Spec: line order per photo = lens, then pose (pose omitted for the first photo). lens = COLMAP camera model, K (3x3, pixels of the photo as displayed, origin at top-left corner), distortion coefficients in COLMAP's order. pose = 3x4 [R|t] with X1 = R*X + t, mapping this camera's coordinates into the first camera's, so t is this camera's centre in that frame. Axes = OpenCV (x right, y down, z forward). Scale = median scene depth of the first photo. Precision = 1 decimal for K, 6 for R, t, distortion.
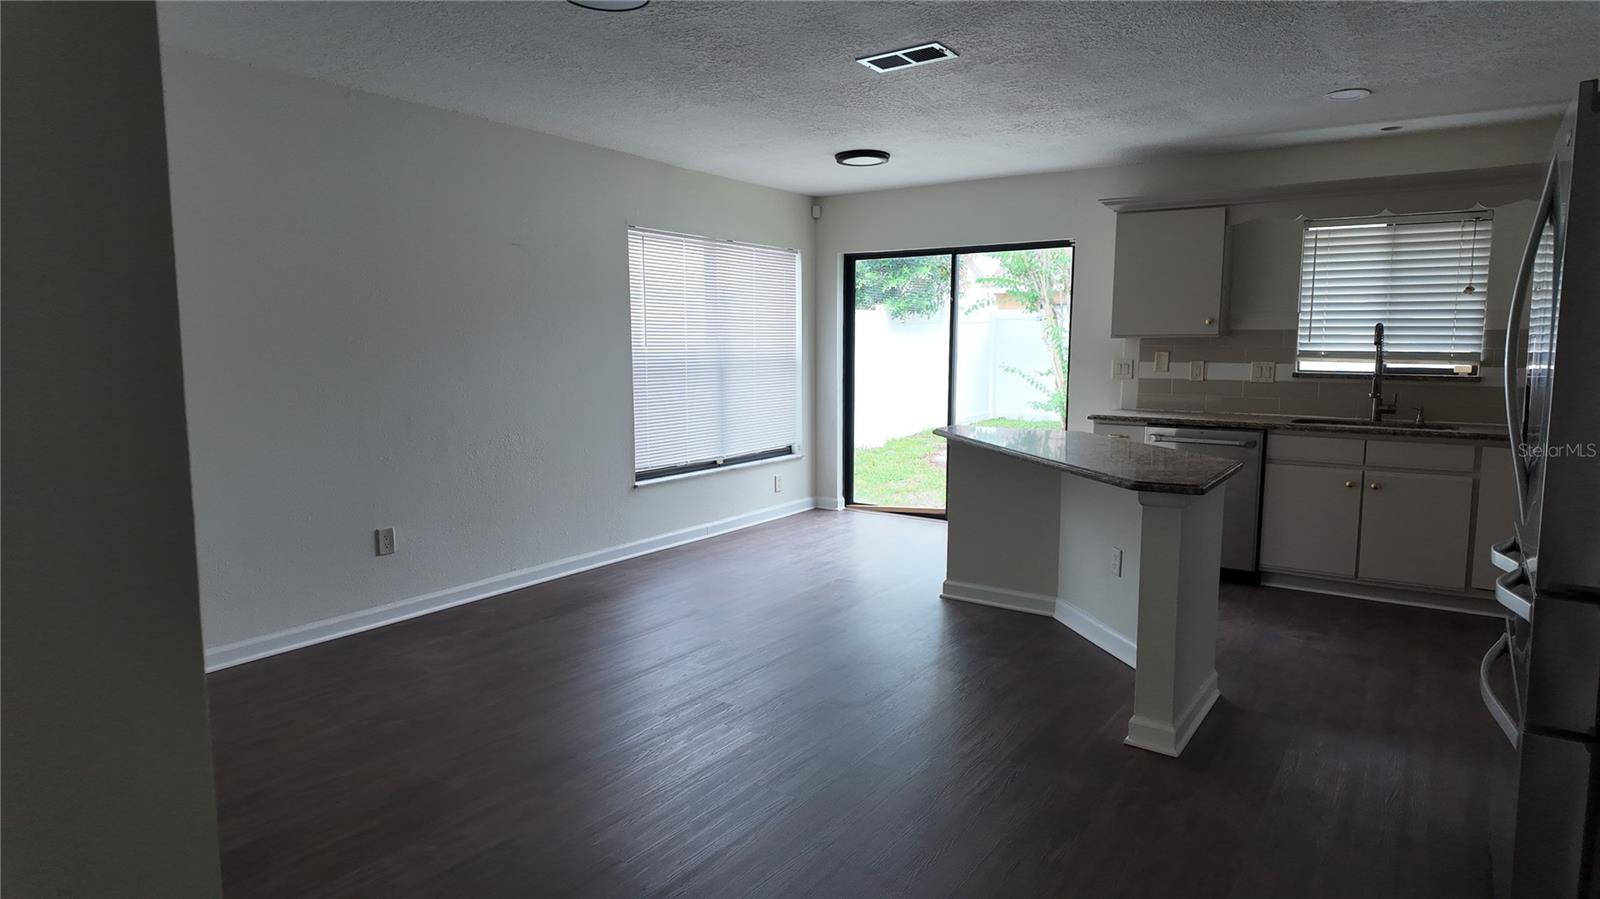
lens RADIAL K [[928.9, 0, 800.0], [0, 928.9, 449.5], [0, 0, 1]] dist [-0.049122, -0.000178]
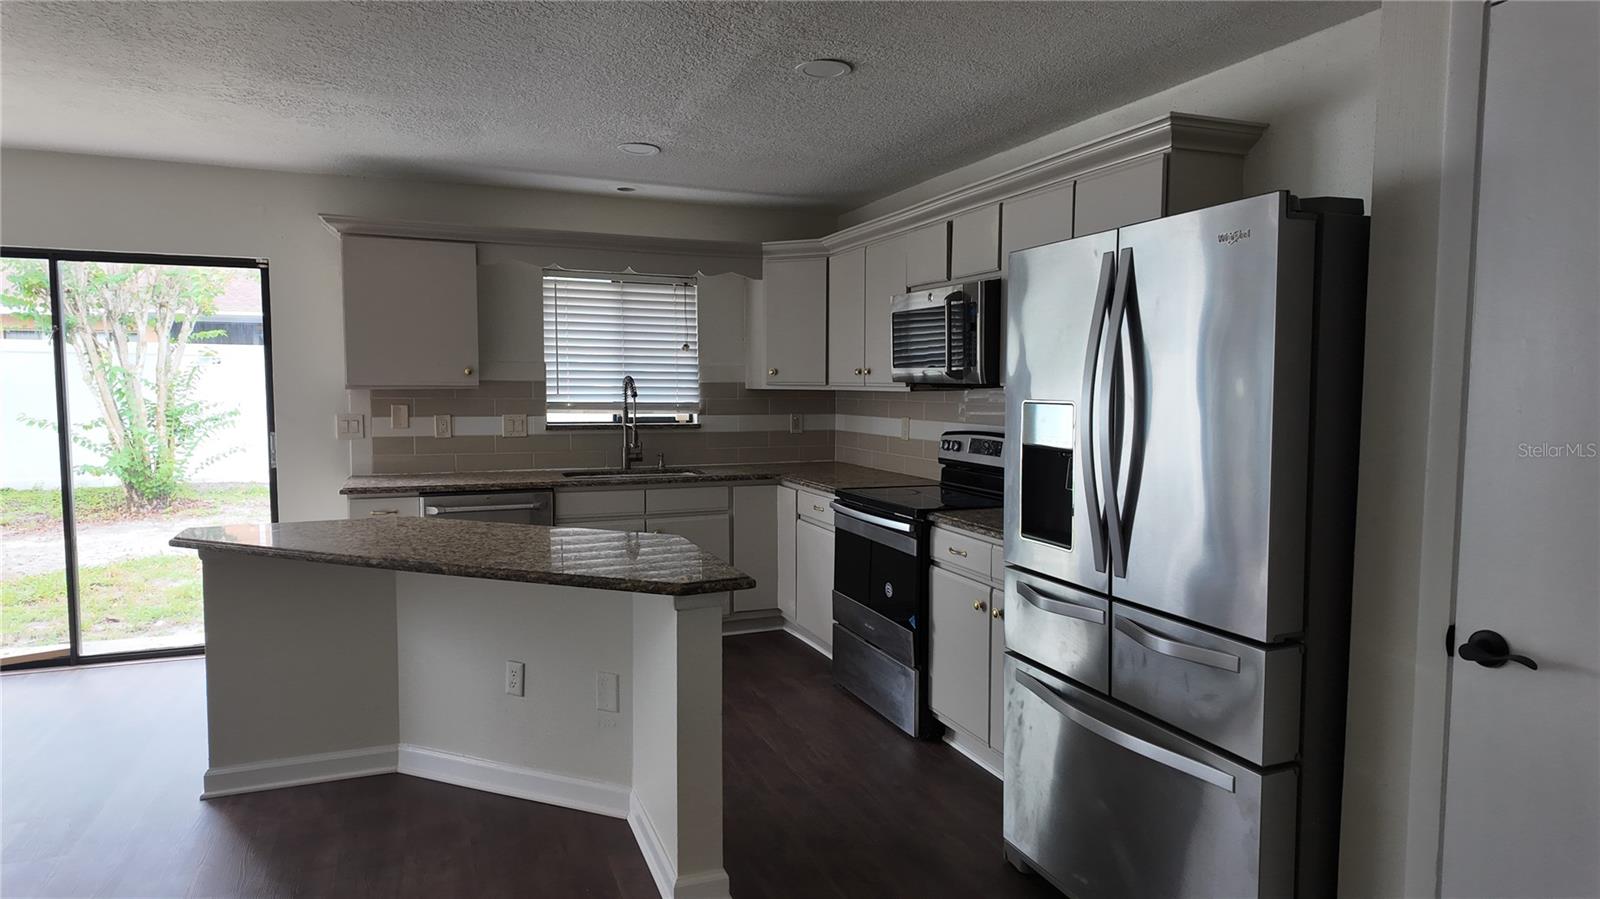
lens RADIAL K [[899.2, 0, 800.0], [0, 899.2, 449.5], [0, 0, 1]] dist [0.002996, -0.001248]
pose [[0.529051, -0.055019, 0.846805, -0.128078], [0.087836, 0.996086, 0.009842, -0.045419], [-0.844032, 0.069172, 0.531813, 0.278694]]
